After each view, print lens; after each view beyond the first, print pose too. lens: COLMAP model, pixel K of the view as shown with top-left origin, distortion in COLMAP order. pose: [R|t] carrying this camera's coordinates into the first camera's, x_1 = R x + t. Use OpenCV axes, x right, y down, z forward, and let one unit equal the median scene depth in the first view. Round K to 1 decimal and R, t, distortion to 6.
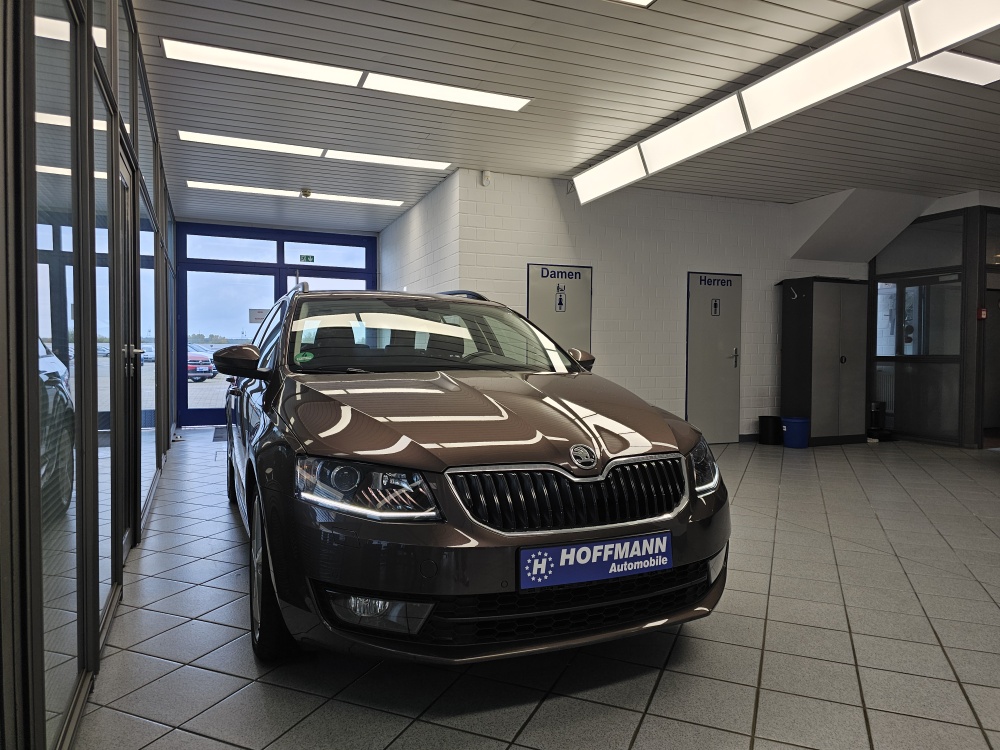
lens RADIAL K [[681.6, 0, 520.5], [0, 681.6, 375.8], [0, 0, 1]] dist [0.051326, -0.055849]
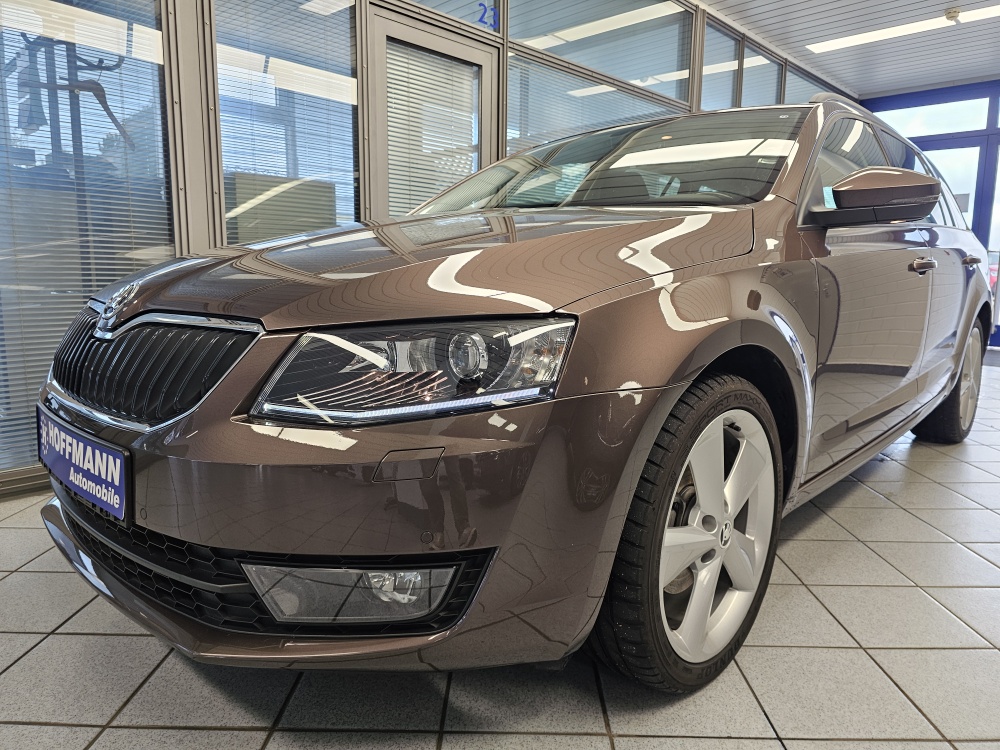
lens RADIAL K [[681.6, 0, 482.0], [0, 681.6, 379.3], [0, 0, 1]] dist [0.051326, -0.055849]
pose [[0.361945, 0.143989, -0.921012, 0.364852], [-0.037092, 0.989441, 0.140110, 0.039745], [0.931461, -0.016550, 0.363464, 0.488529]]
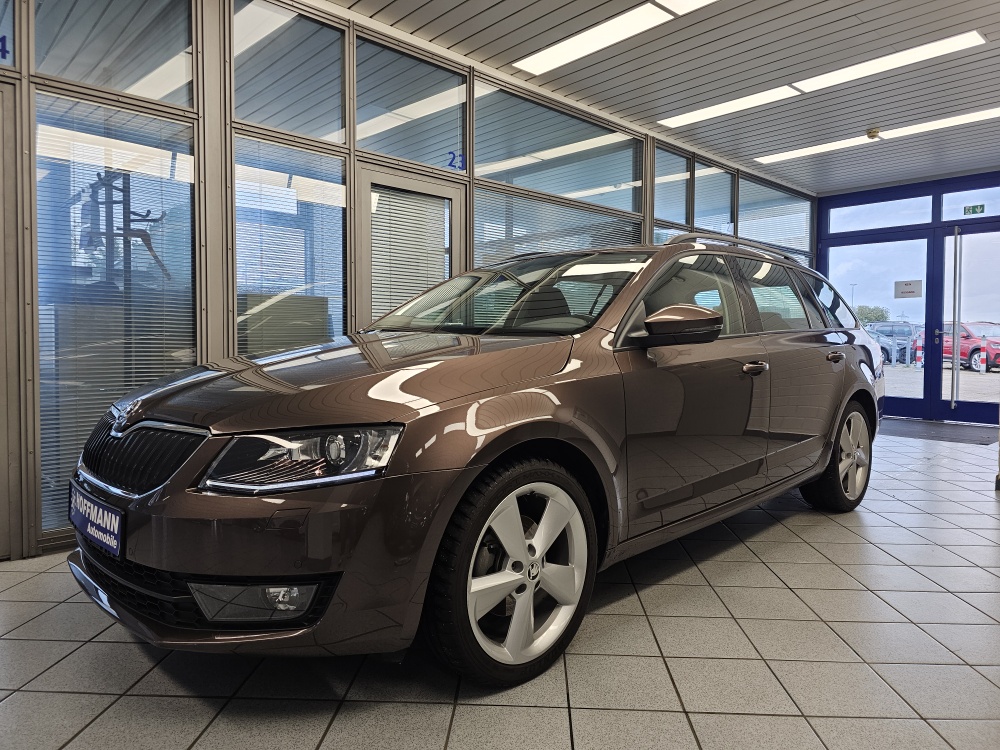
lens RADIAL K [[681.6, 0, 499.8], [0, 681.6, 366.4], [0, 0, 1]] dist [0.051326, -0.055849]
pose [[0.335191, 0.034185, -0.941530, 0.548388], [-0.029633, 0.999230, 0.025731, 0.002784], [0.941684, 0.019276, 0.335946, 0.531540]]
